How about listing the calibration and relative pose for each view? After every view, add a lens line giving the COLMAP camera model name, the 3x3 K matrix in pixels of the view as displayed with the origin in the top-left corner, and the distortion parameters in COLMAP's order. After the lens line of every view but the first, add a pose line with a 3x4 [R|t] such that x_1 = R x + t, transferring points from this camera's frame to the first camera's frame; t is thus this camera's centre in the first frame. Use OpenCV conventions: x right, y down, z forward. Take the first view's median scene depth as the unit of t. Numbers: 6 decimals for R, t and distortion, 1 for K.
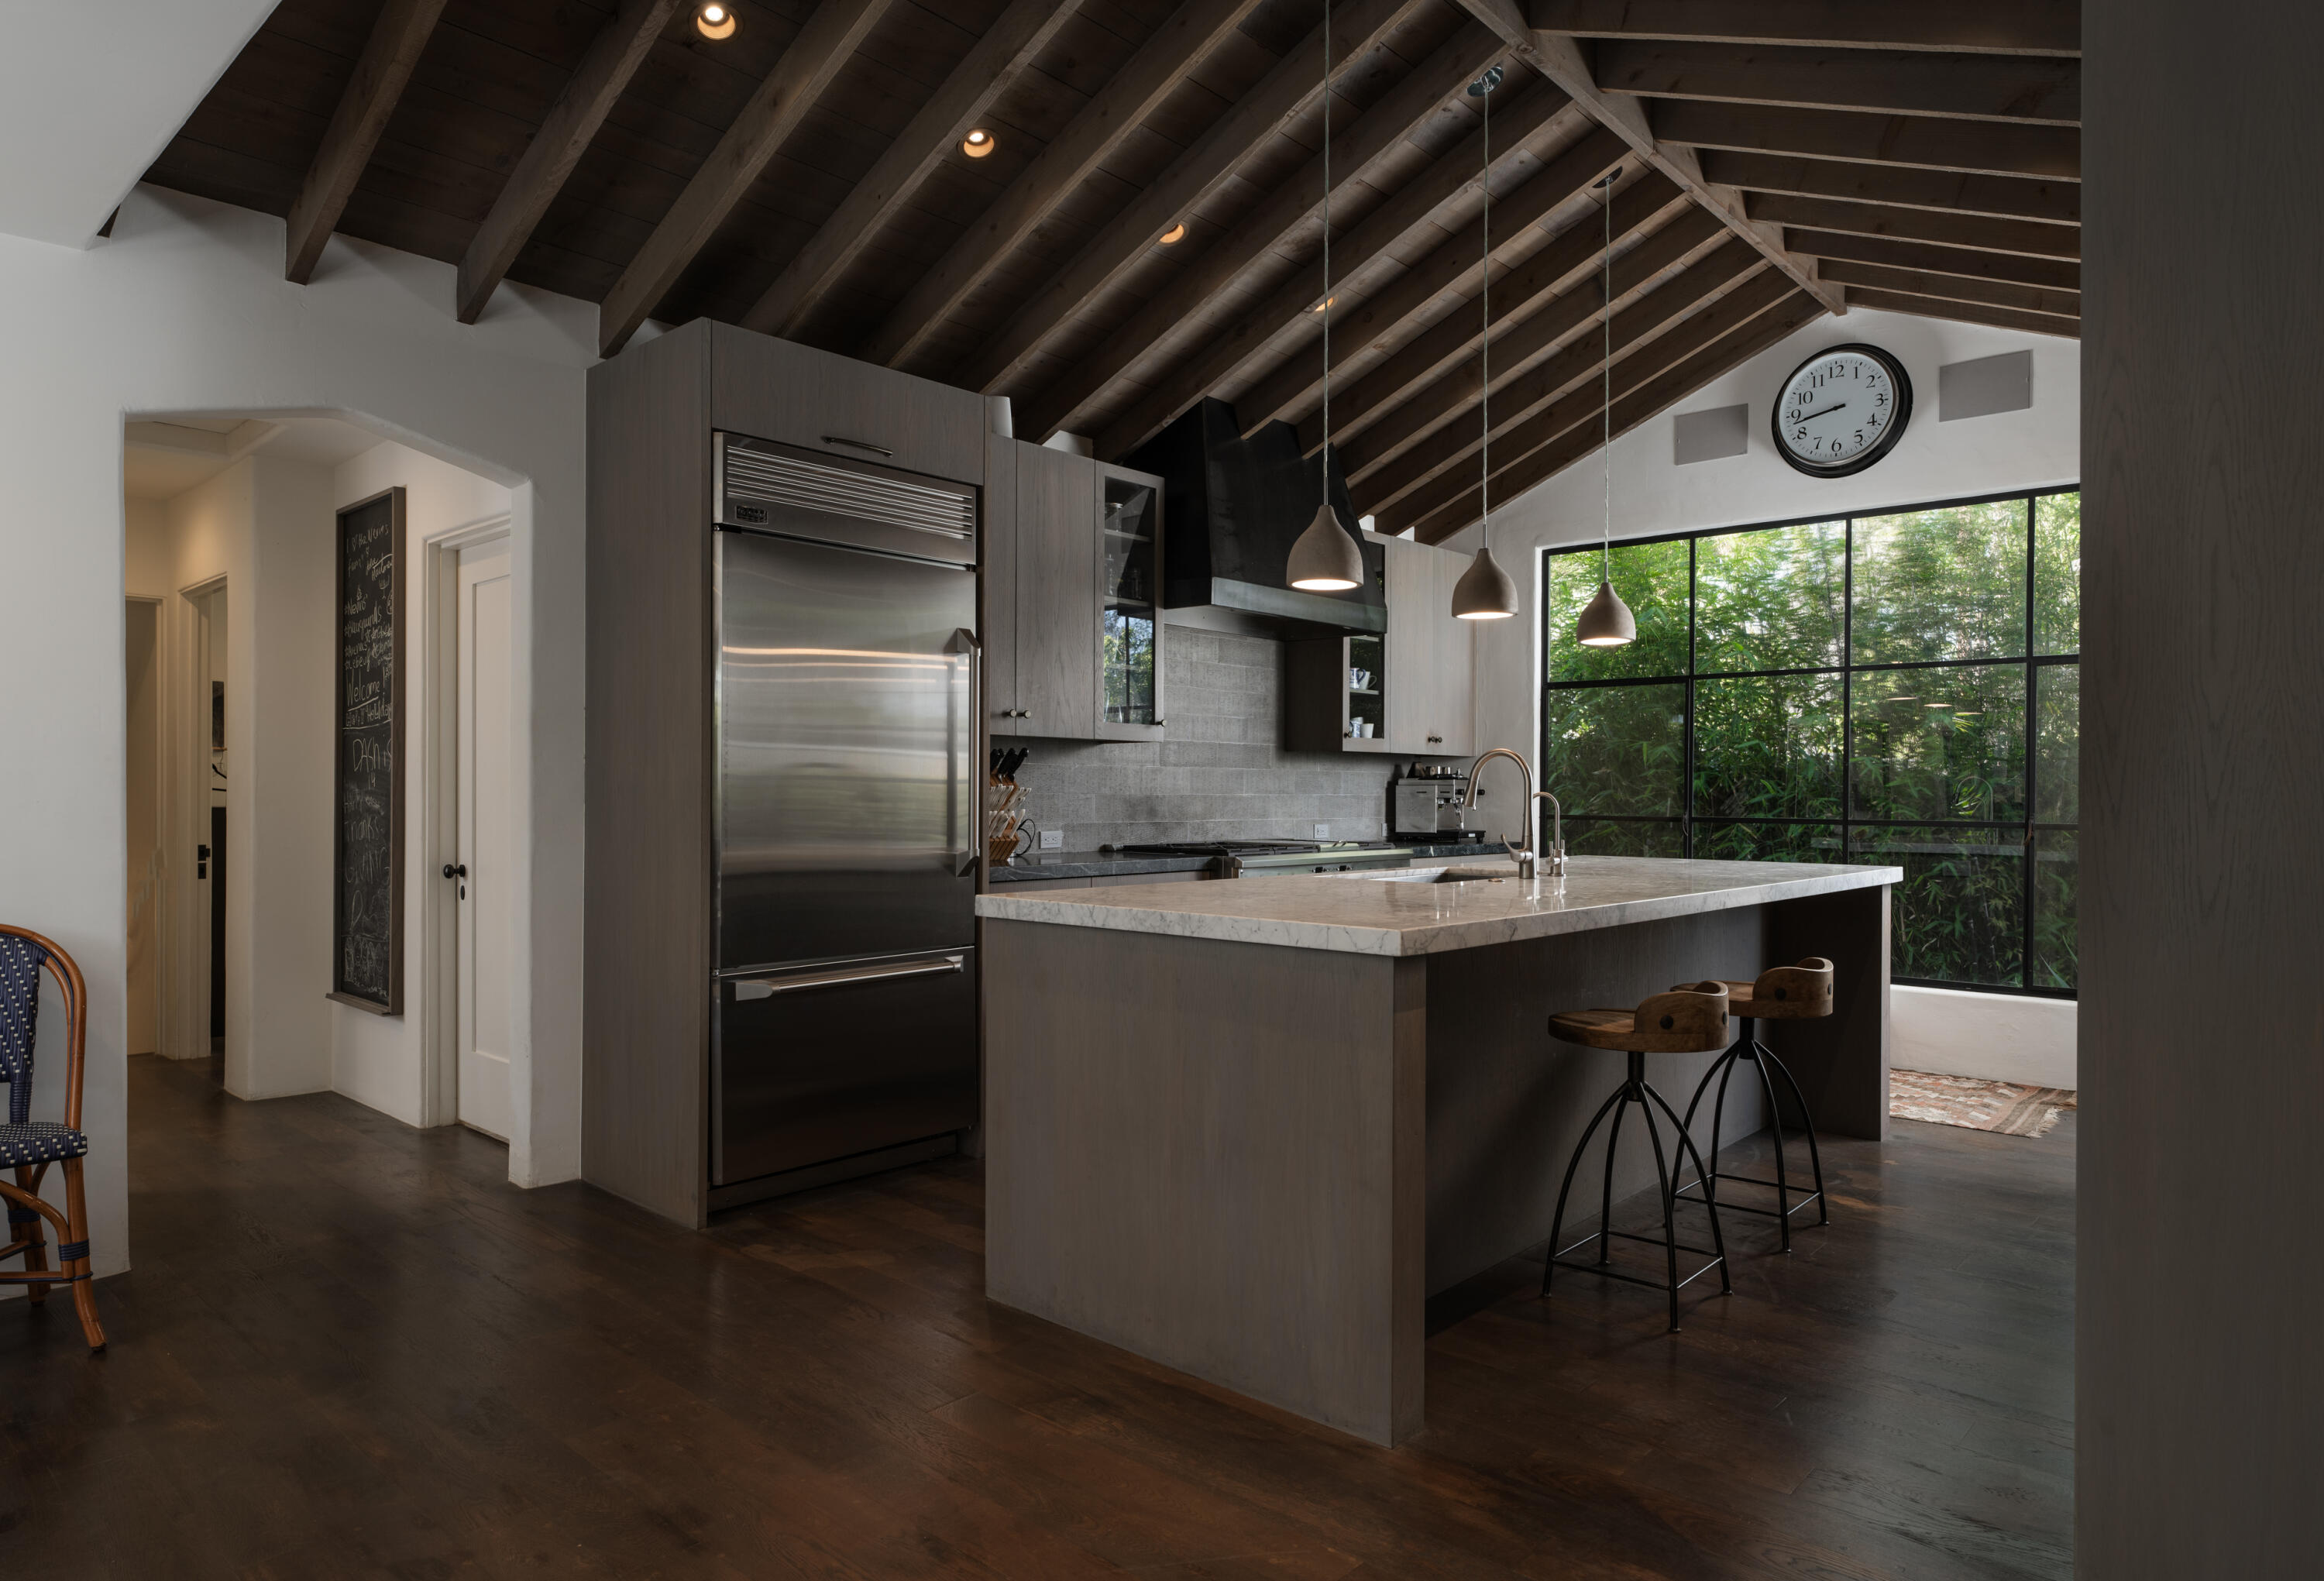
lens RADIAL K [[1379.9, 0, 1162.6], [0, 1379.9, 786.8], [0, 0, 1]] dist [0.001615, -0.000166]
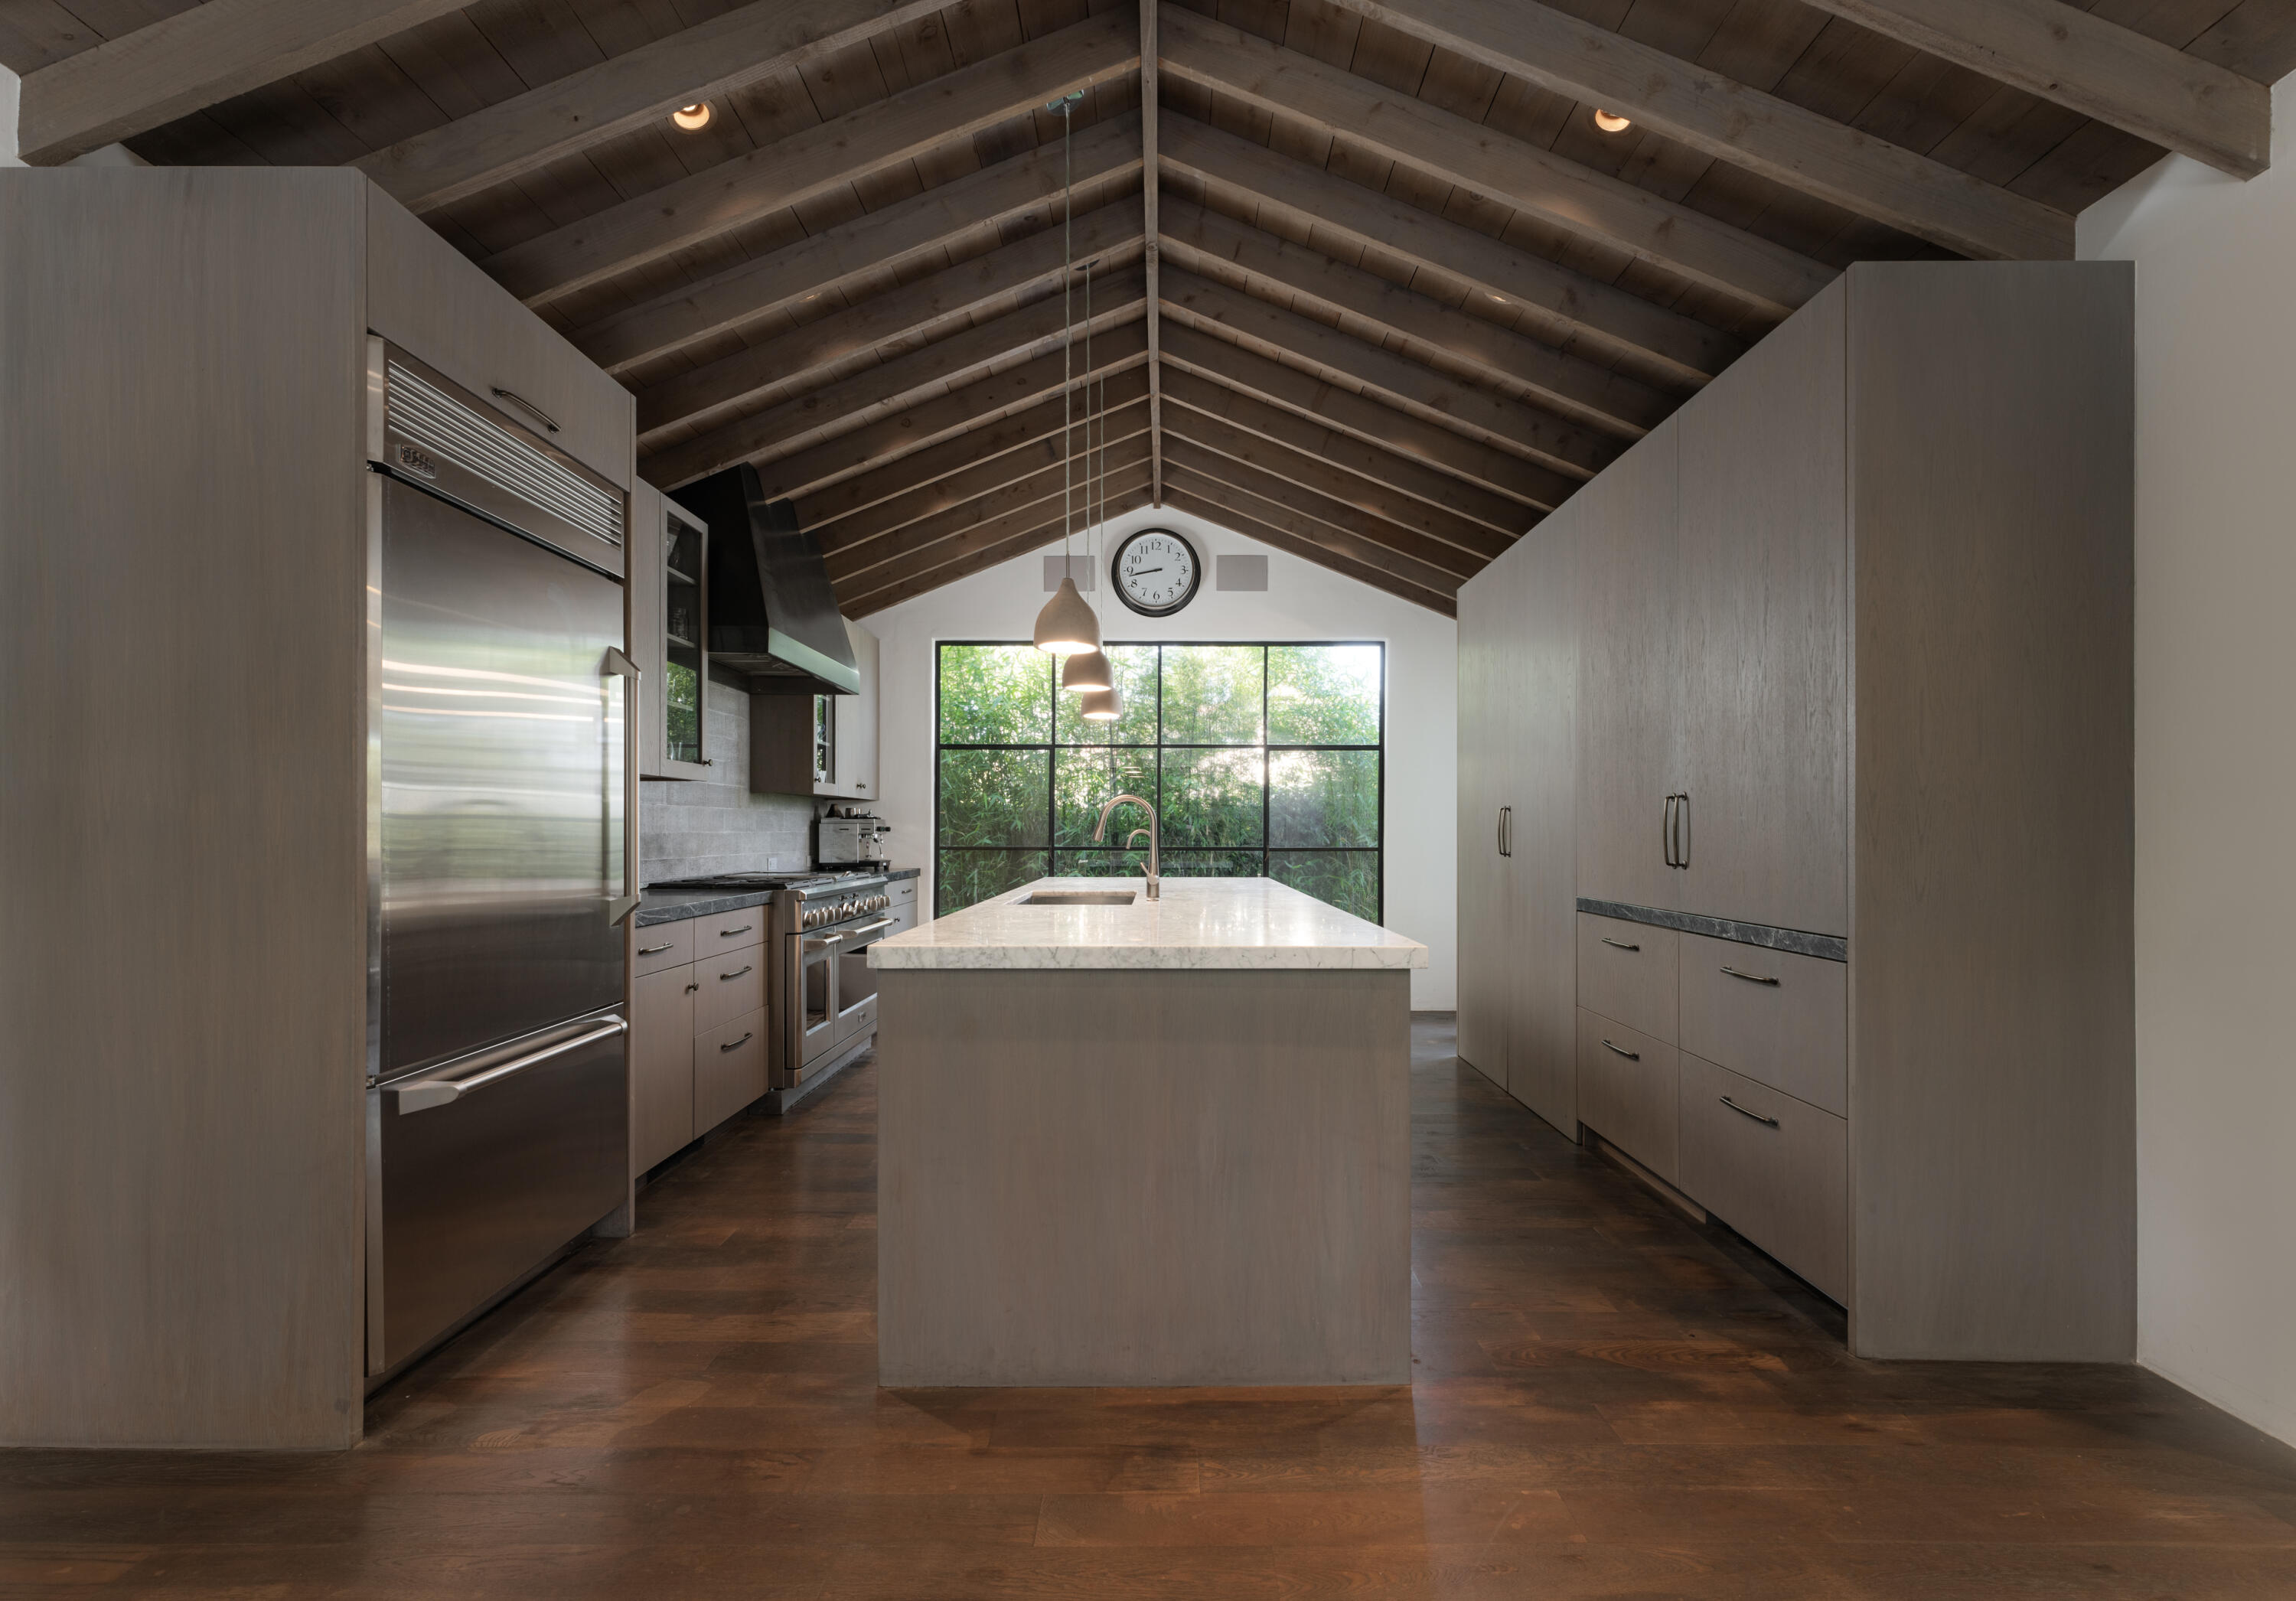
lens RADIAL K [[990.0, 0, 1151.1], [0, 990.0, 825.1], [0, 0, 1]] dist [-0.005159, -0.000427]
pose [[0.735999, -0.000052, 0.676983, -0.239460], [-0.000671, 0.999999, 0.000806, -0.000538], [-0.676982, -0.001047, 0.735999, 0.219665]]
